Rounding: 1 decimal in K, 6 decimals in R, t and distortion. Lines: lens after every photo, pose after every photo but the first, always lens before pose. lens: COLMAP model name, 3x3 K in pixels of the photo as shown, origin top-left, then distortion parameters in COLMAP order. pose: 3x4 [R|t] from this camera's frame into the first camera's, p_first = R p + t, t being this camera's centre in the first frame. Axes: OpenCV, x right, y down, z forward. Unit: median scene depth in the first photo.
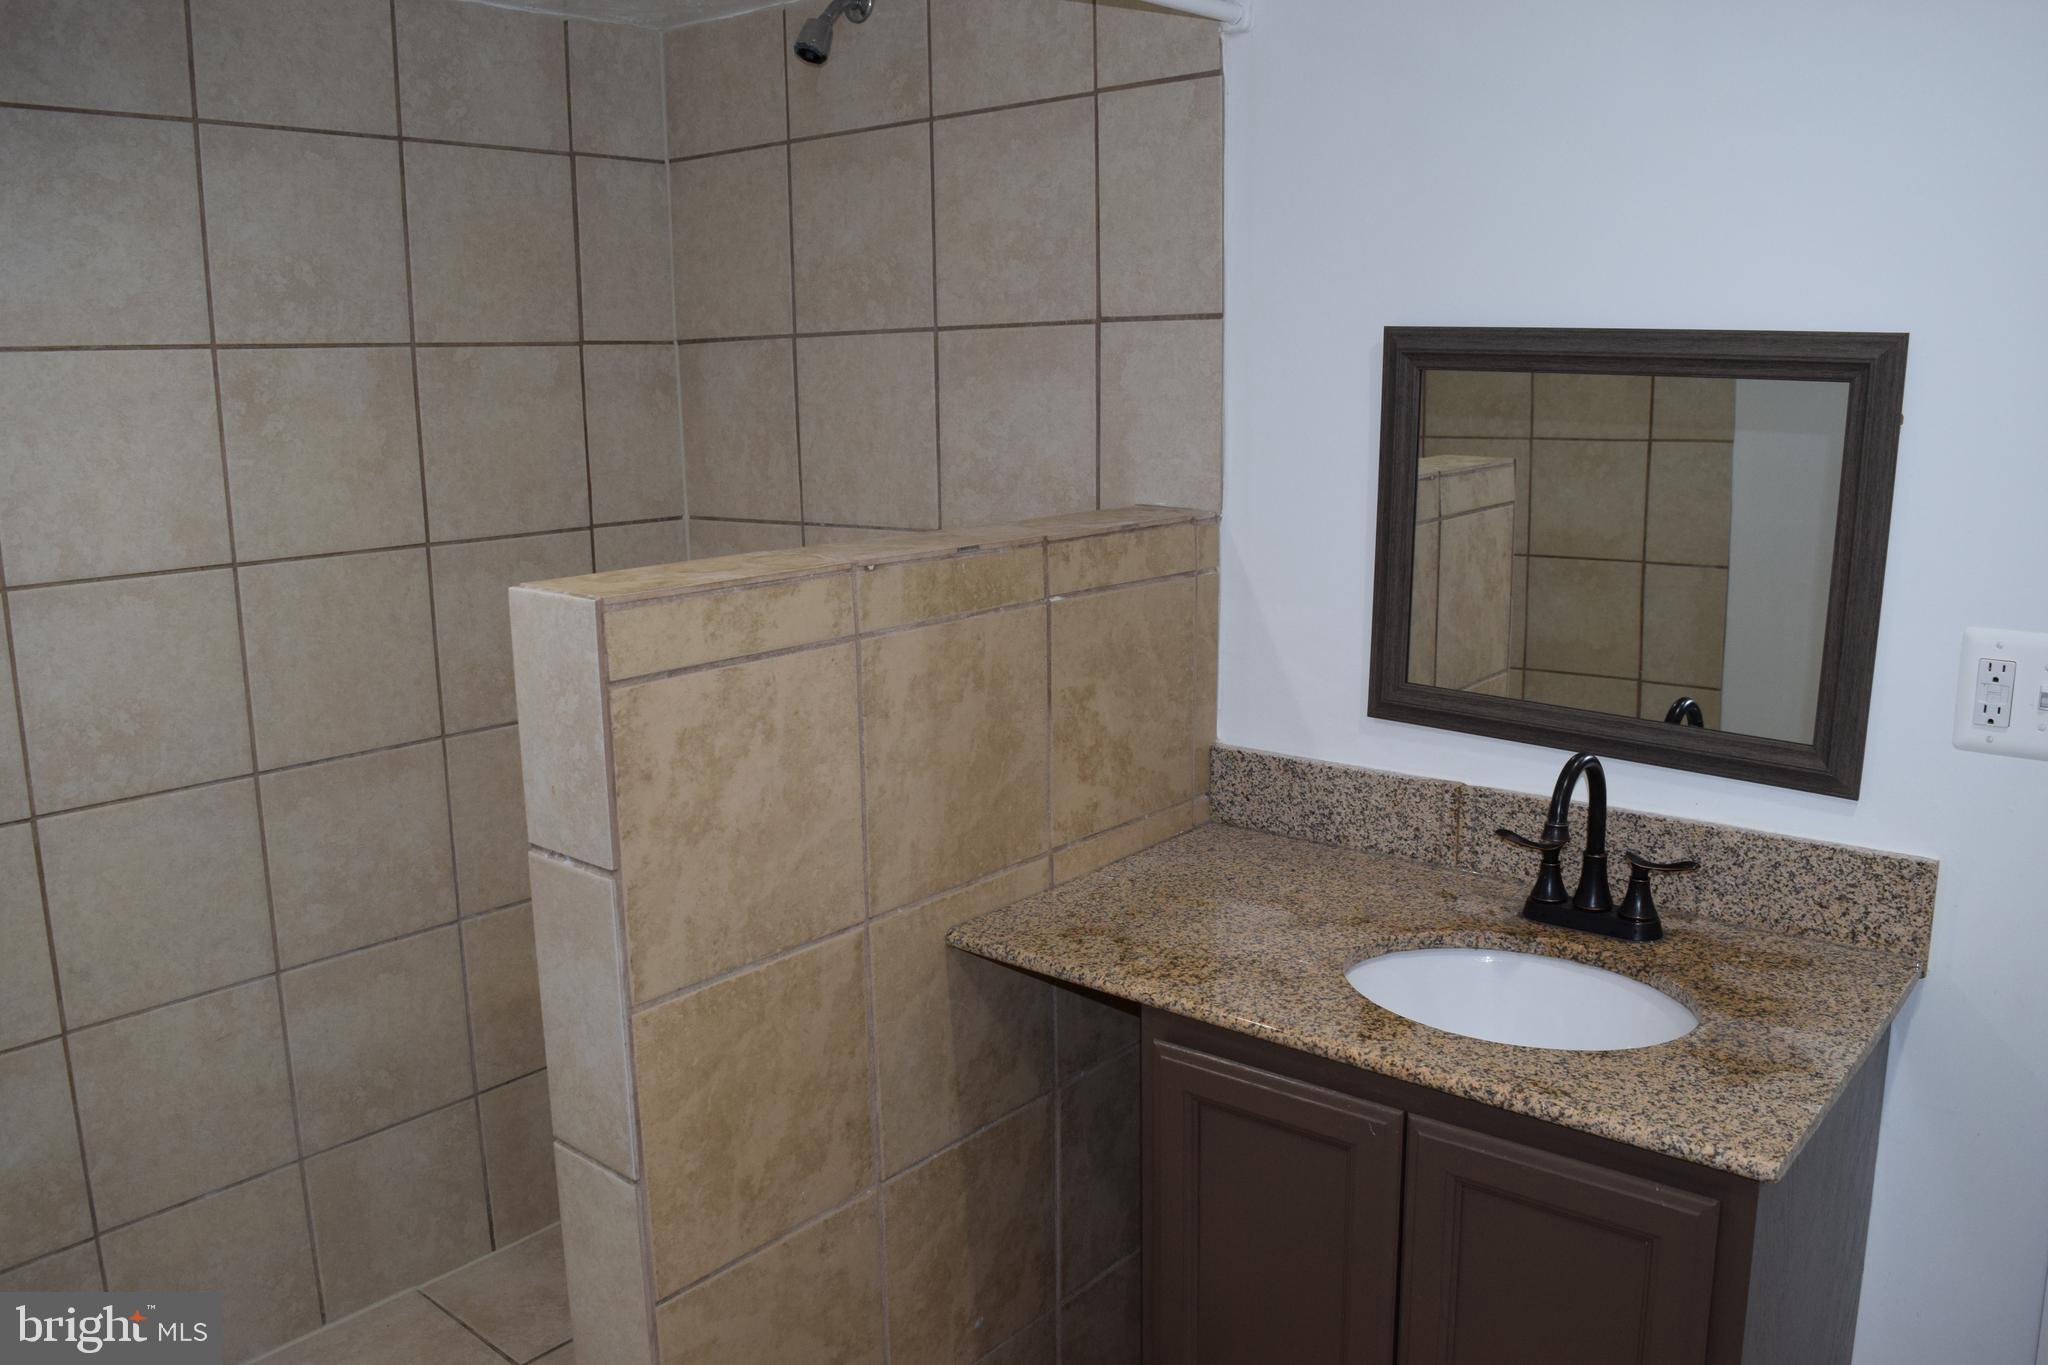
lens RADIAL K [[1600.3, 0, 1013.8], [0, 1600.3, 682.9], [0, 0, 1]] dist [-0.098376, 0.023167]
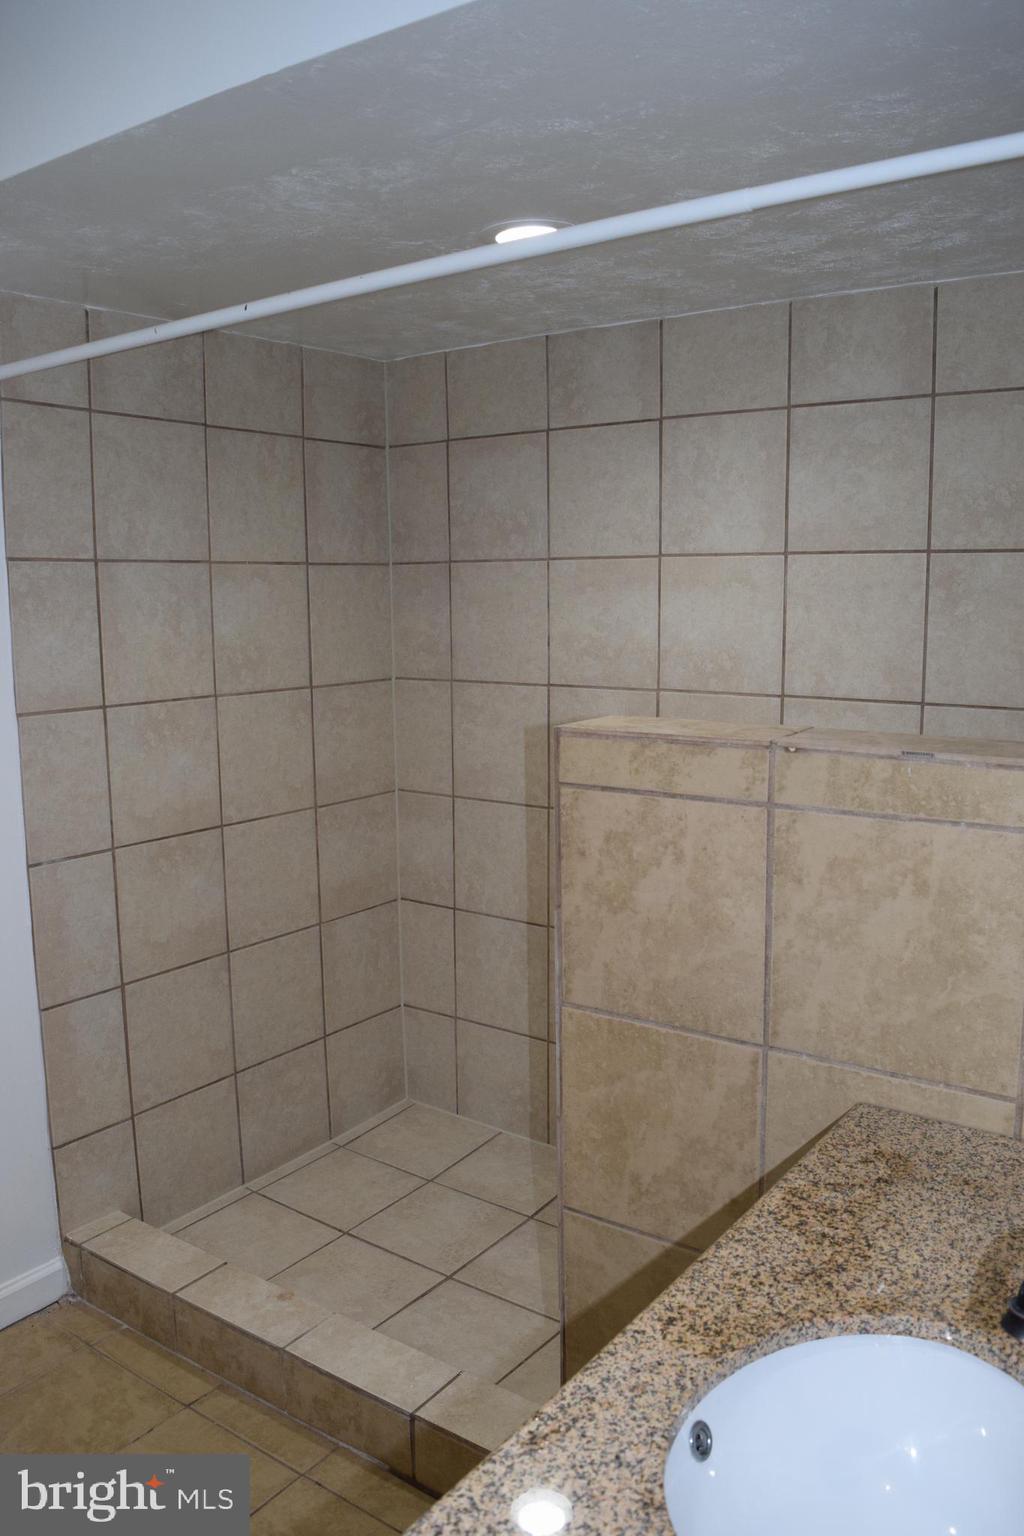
lens RADIAL K [[1200.2, 0, 512.0], [0, 1200.2, 768.0], [0, 0, 1]] dist [-0.098376, 0.023167]
pose [[0.084842, 0.164954, -0.982645, 0.739256], [-0.183002, 0.972005, 0.147367, -0.148904], [0.979445, 0.167323, 0.112654, 0.707406]]
